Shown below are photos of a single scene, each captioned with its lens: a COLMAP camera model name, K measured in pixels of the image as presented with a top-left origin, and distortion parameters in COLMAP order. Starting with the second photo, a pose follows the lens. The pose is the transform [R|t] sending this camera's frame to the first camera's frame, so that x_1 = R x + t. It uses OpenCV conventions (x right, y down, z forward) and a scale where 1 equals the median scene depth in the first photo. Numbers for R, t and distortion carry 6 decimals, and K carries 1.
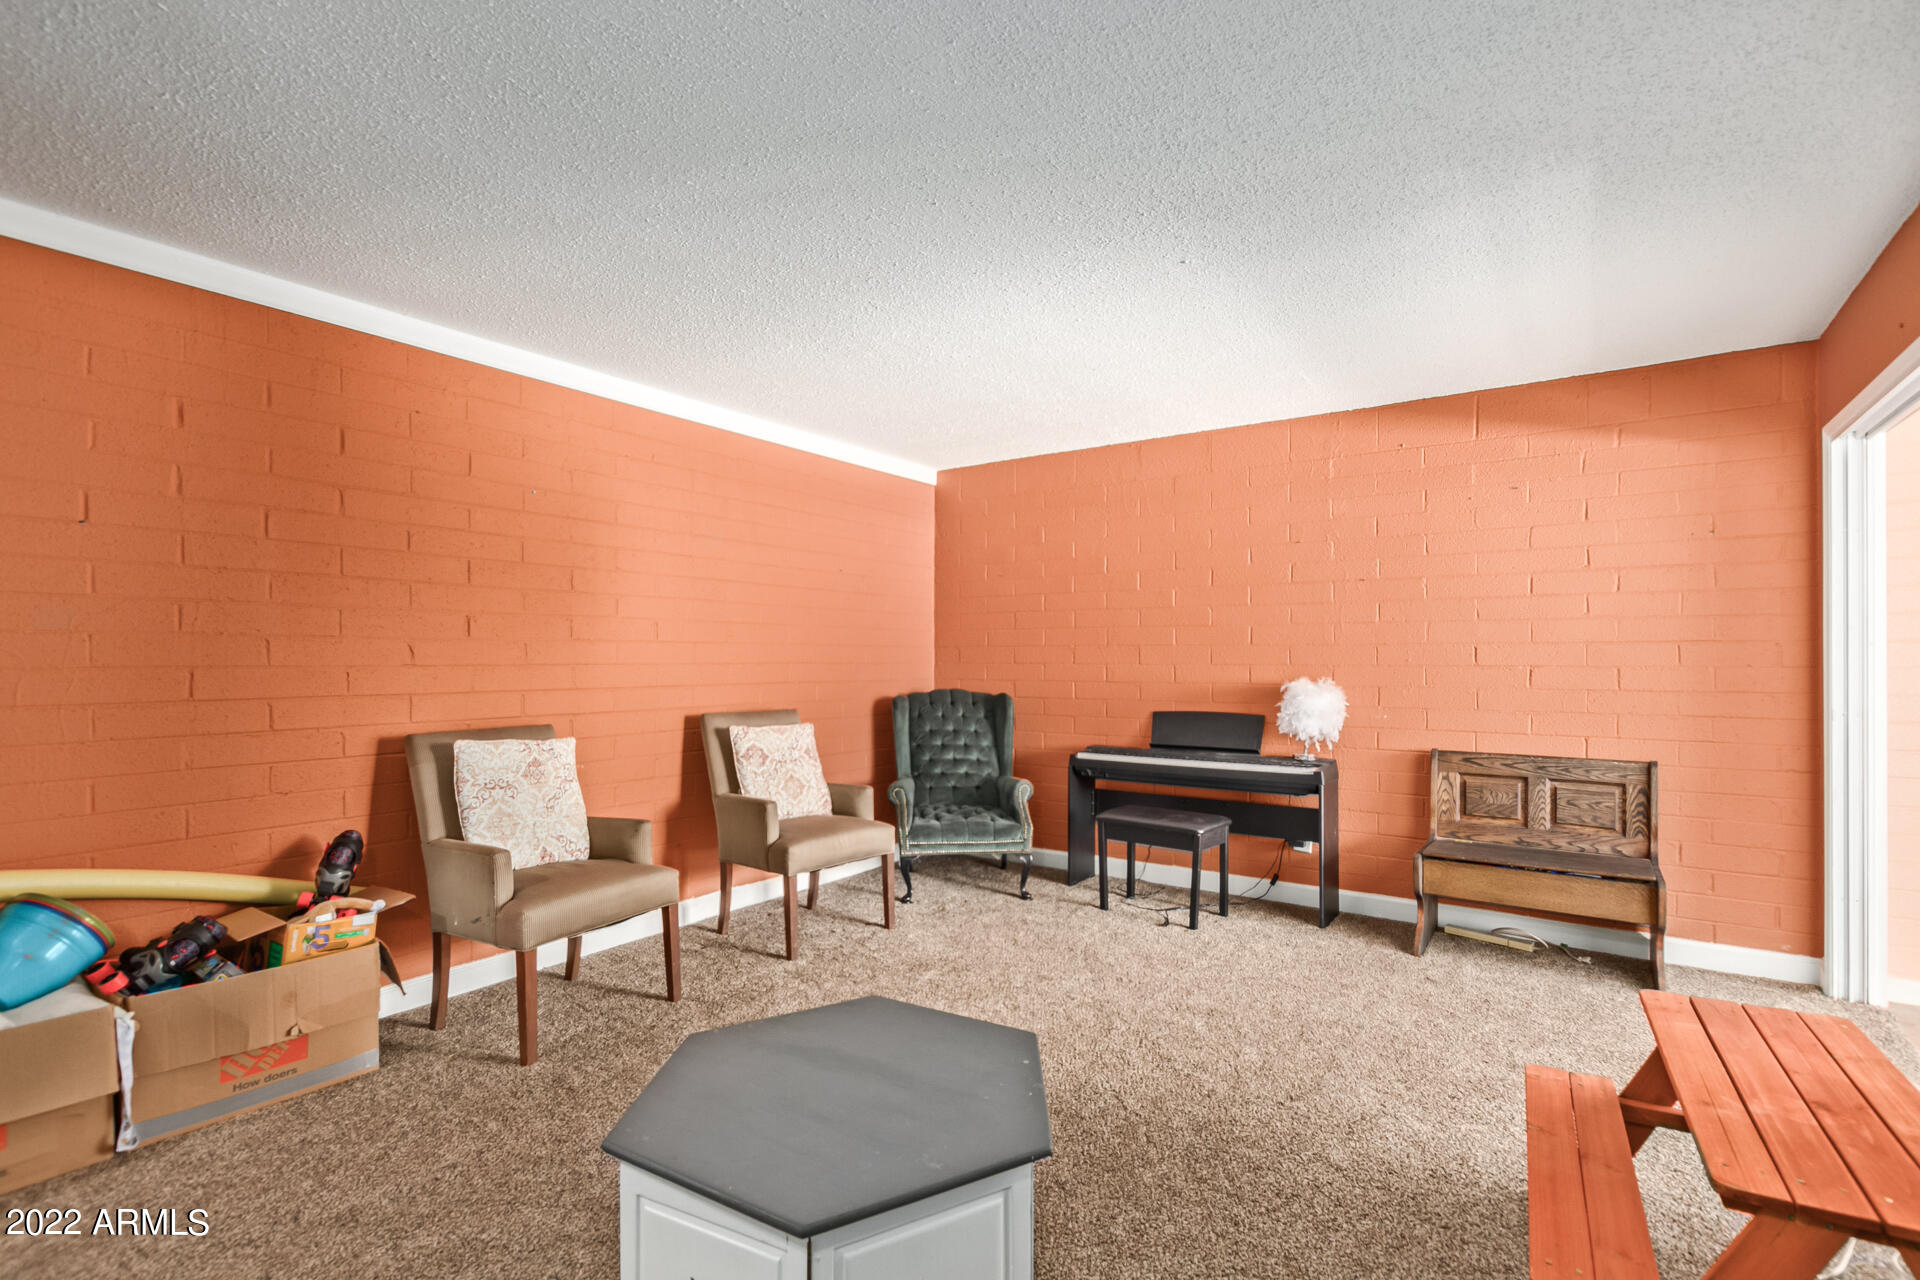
lens RADIAL K [[885.8, 0, 963.1], [0, 885.8, 653.5], [0, 0, 1]] dist [-0.001574, -0.000110]
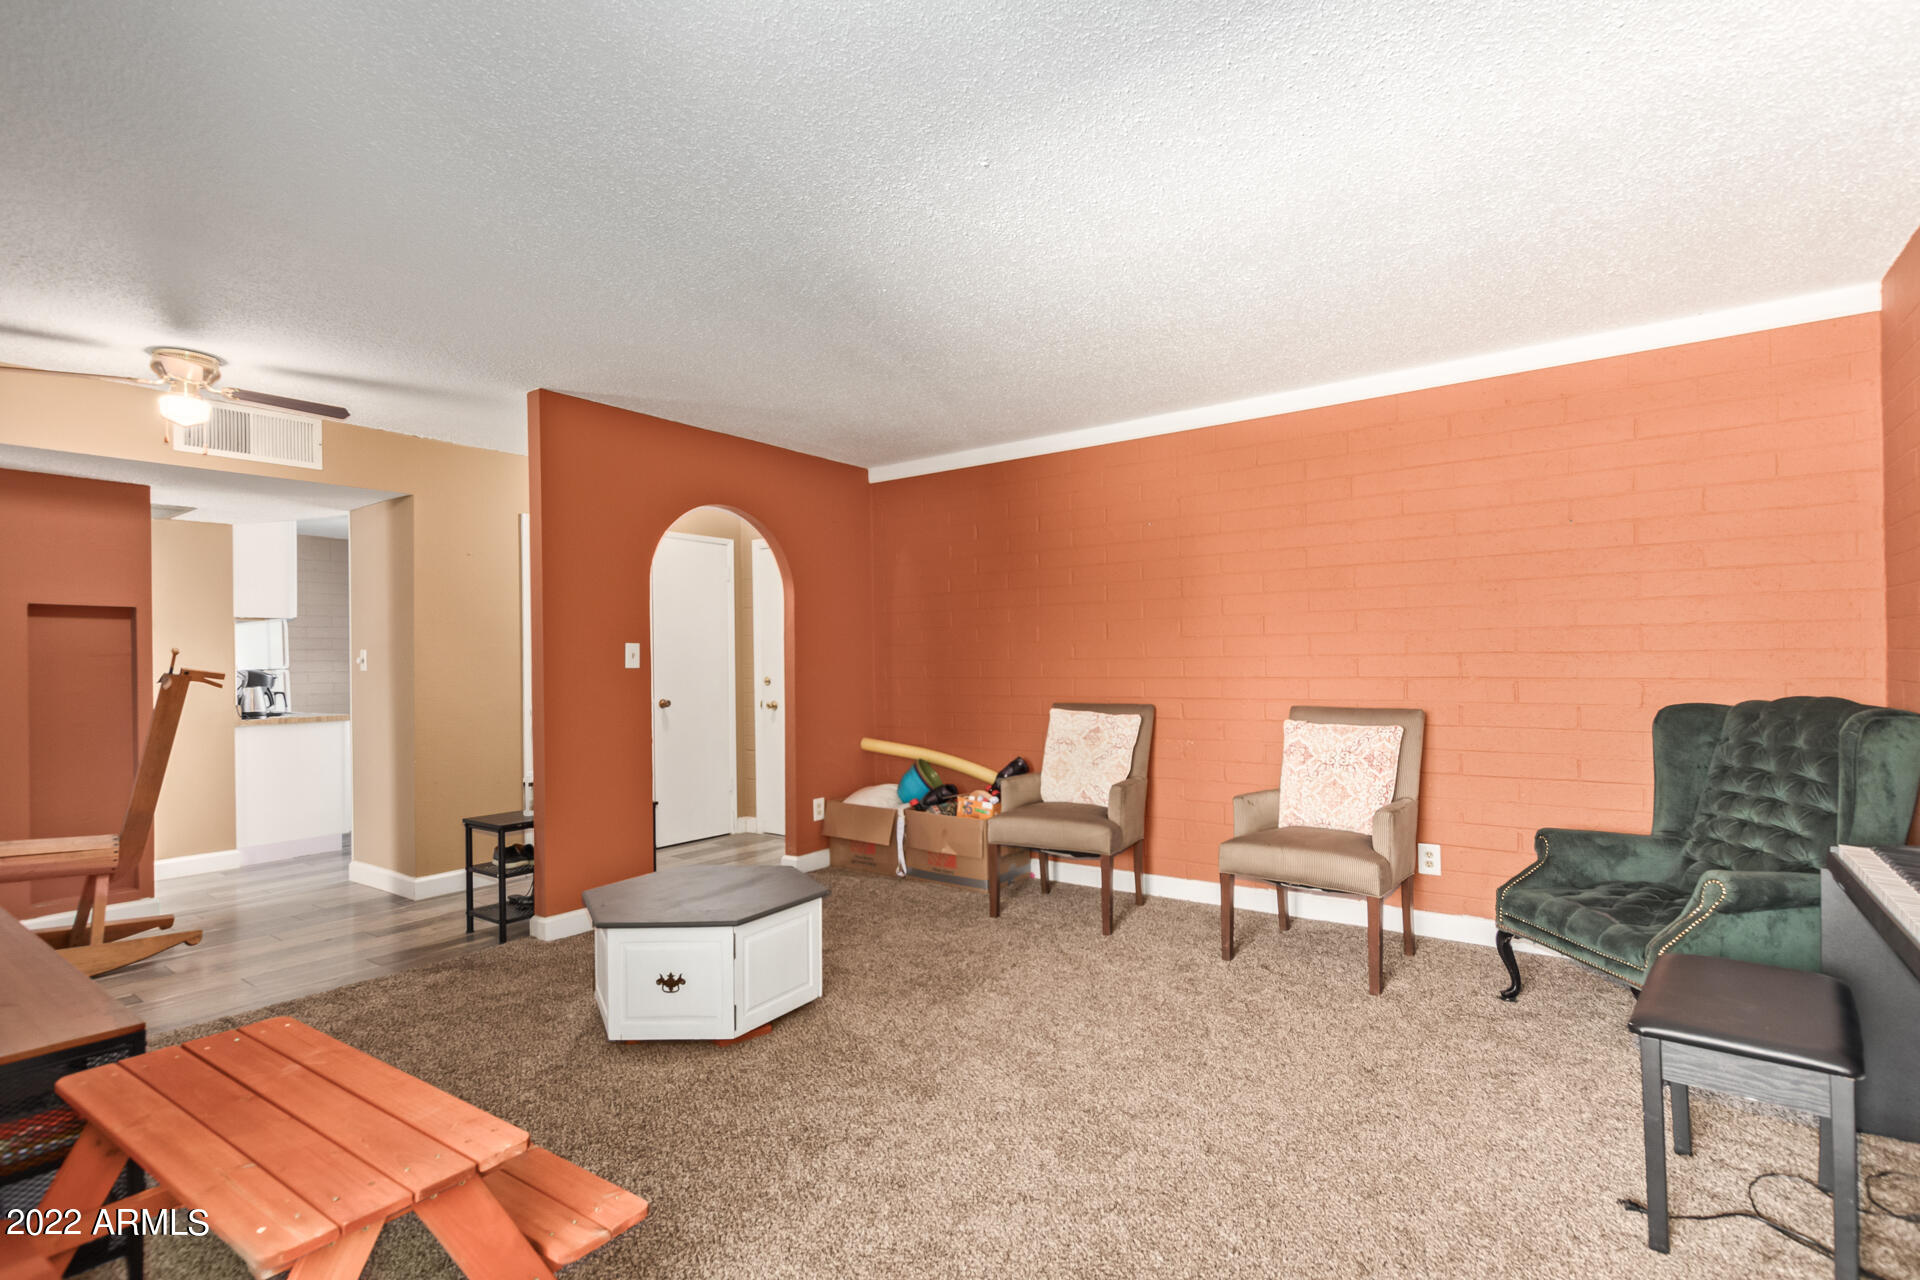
lens RADIAL K [[885.8, 0, 963.1], [0, 885.8, 653.5], [0, 0, 1]] dist [-0.001574, -0.000110]
pose [[-0.005597, -0.006830, -0.999961, 0.821398], [0.018205, 0.999810, -0.006931, 0.011832], [0.999819, -0.018243, -0.005472, 0.761579]]
